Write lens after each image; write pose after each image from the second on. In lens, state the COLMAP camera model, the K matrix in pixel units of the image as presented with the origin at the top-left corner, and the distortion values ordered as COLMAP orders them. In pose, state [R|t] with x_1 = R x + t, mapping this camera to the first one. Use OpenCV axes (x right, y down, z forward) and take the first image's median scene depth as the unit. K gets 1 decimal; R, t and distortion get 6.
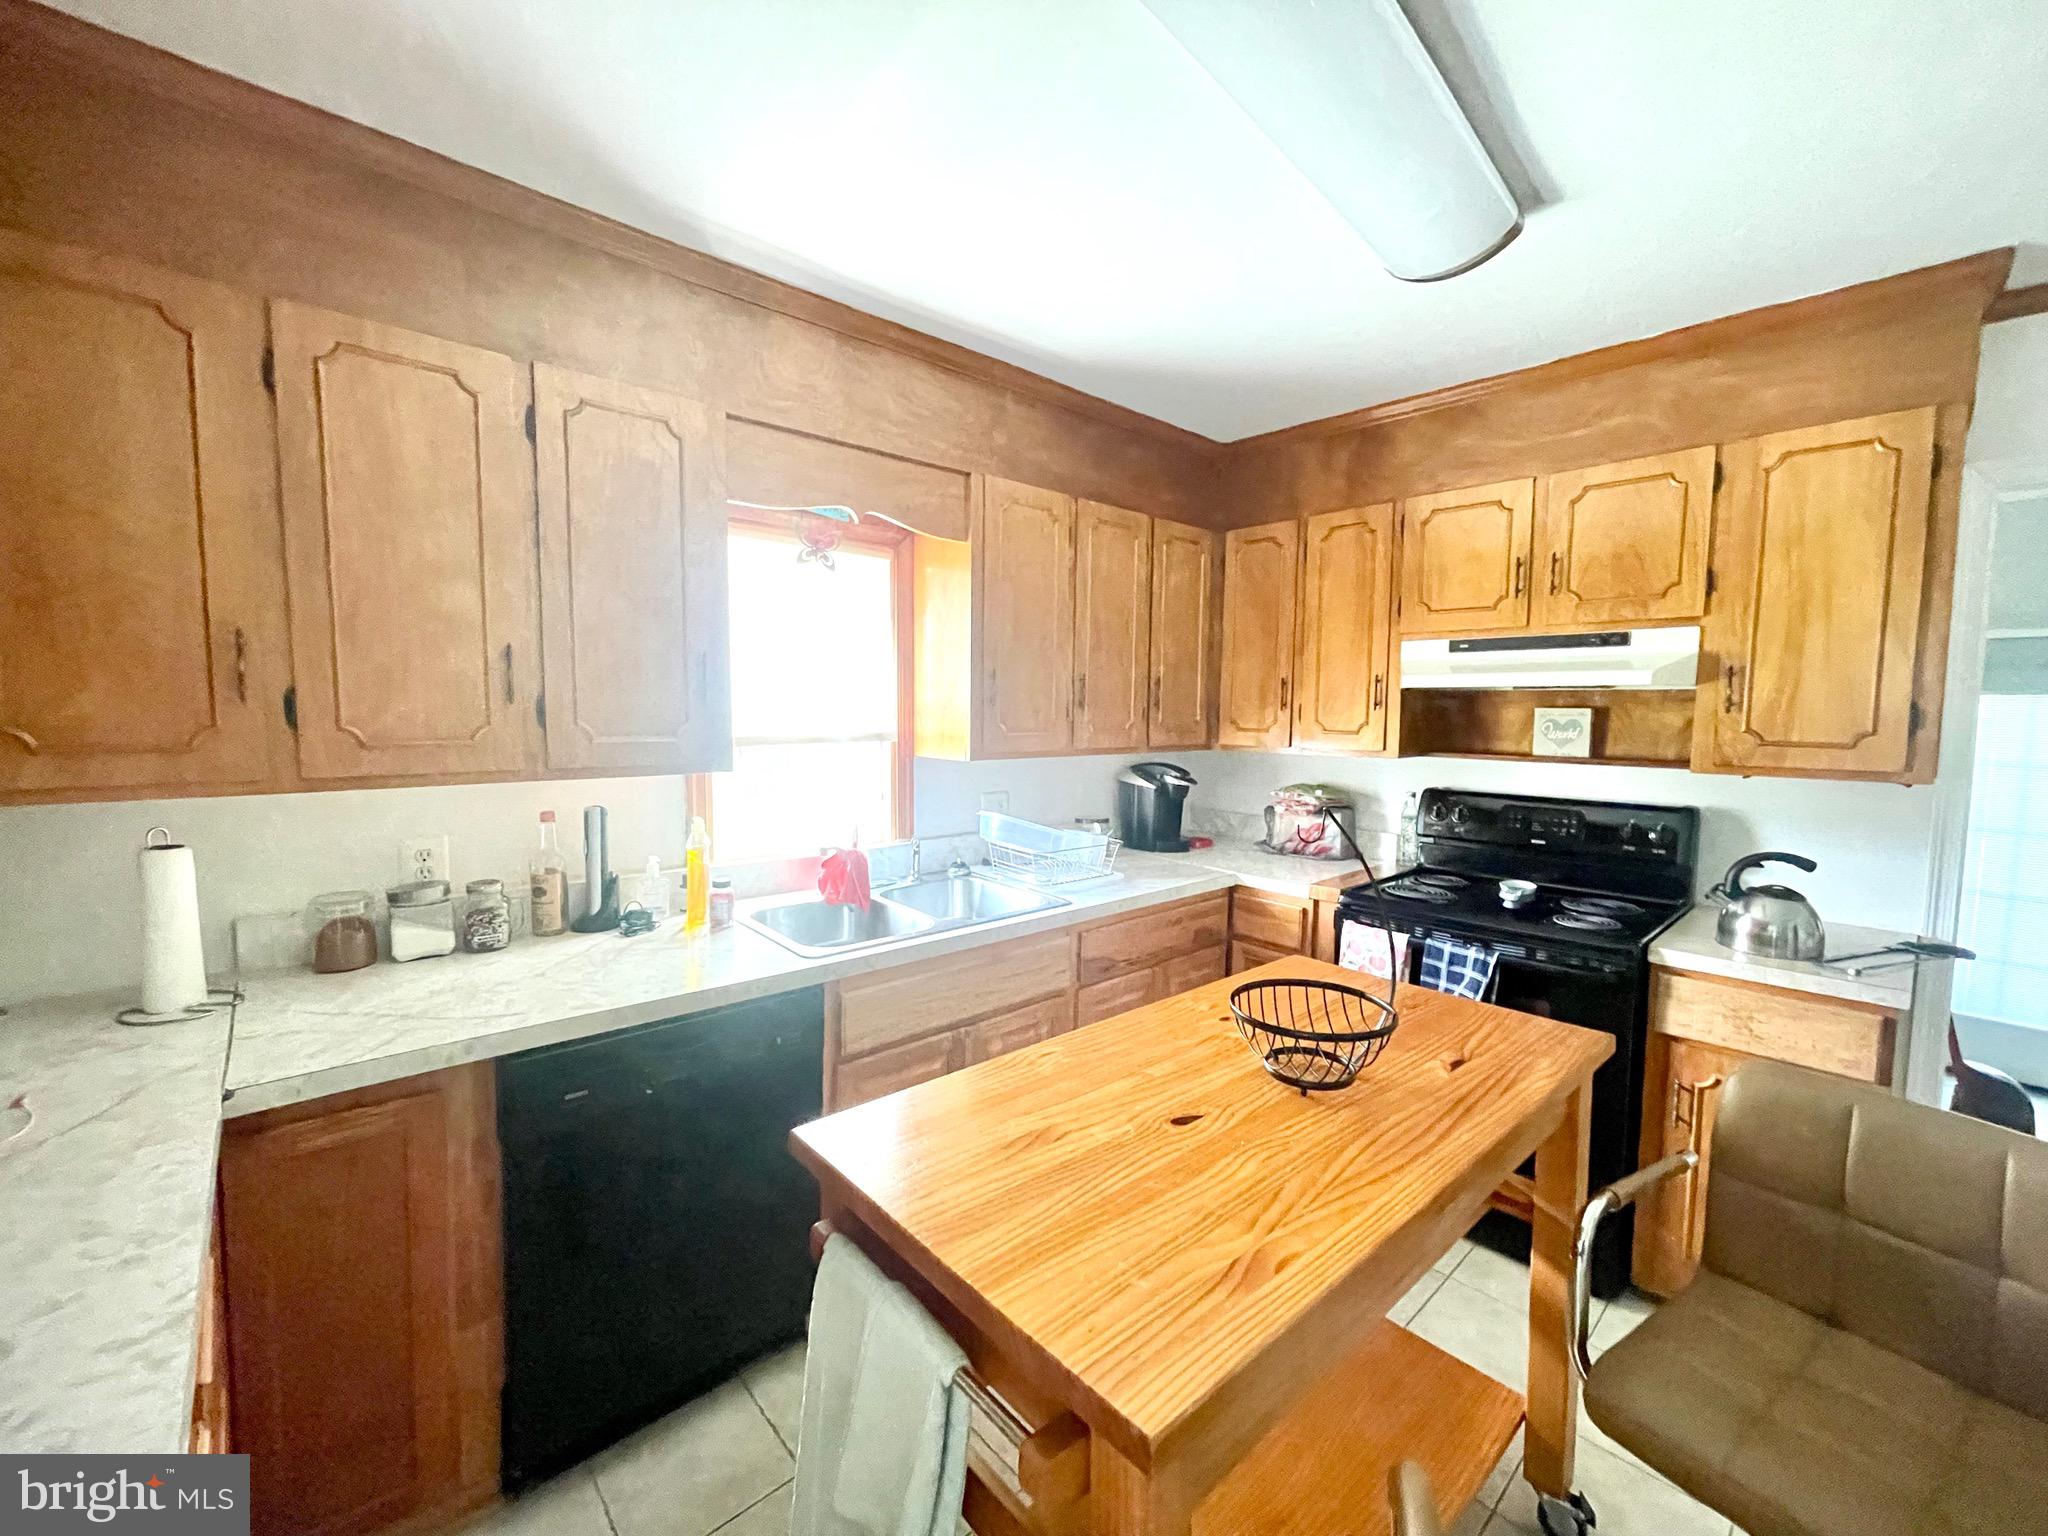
lens RADIAL K [[829.0, 0, 1017.3], [0, 829.0, 769.5], [0, 0, 1]] dist [-0.006763, 0.001324]
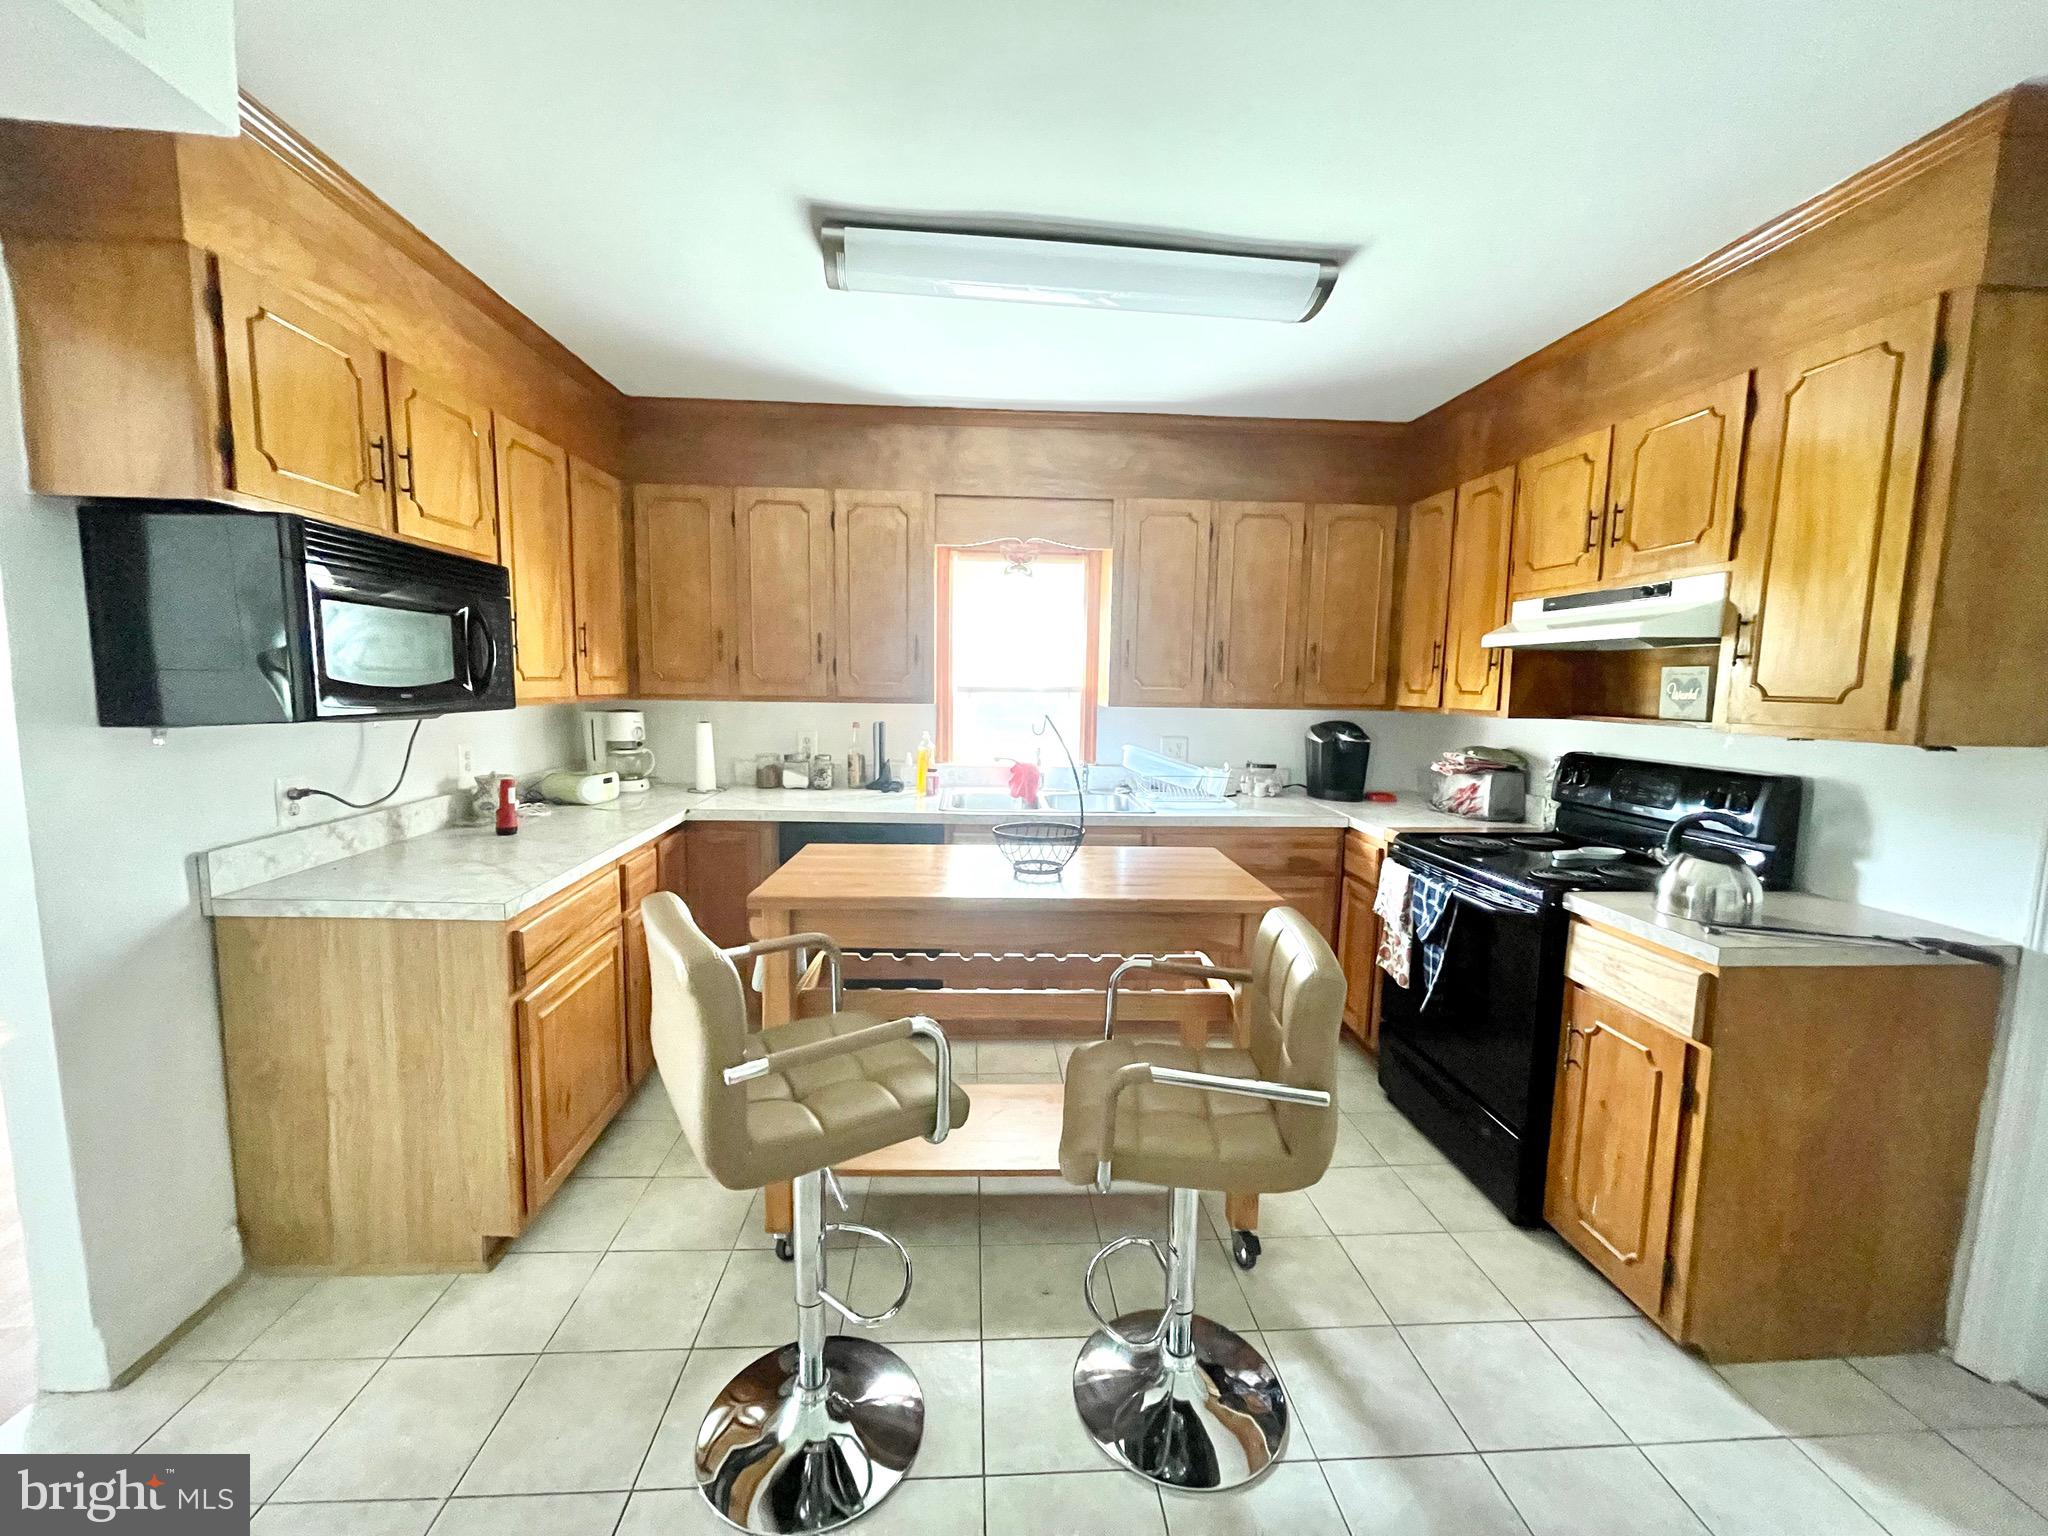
lens RADIAL K [[829.0, 0, 1012.5], [0, 829.0, 770.0], [0, 0, 1]] dist [-0.006763, 0.001324]
pose [[0.777679, 0.071726, -0.624556, 0.732205], [-0.055668, 0.997424, 0.045232, 0.044584], [0.626192, -0.000408, 0.779669, -0.197962]]
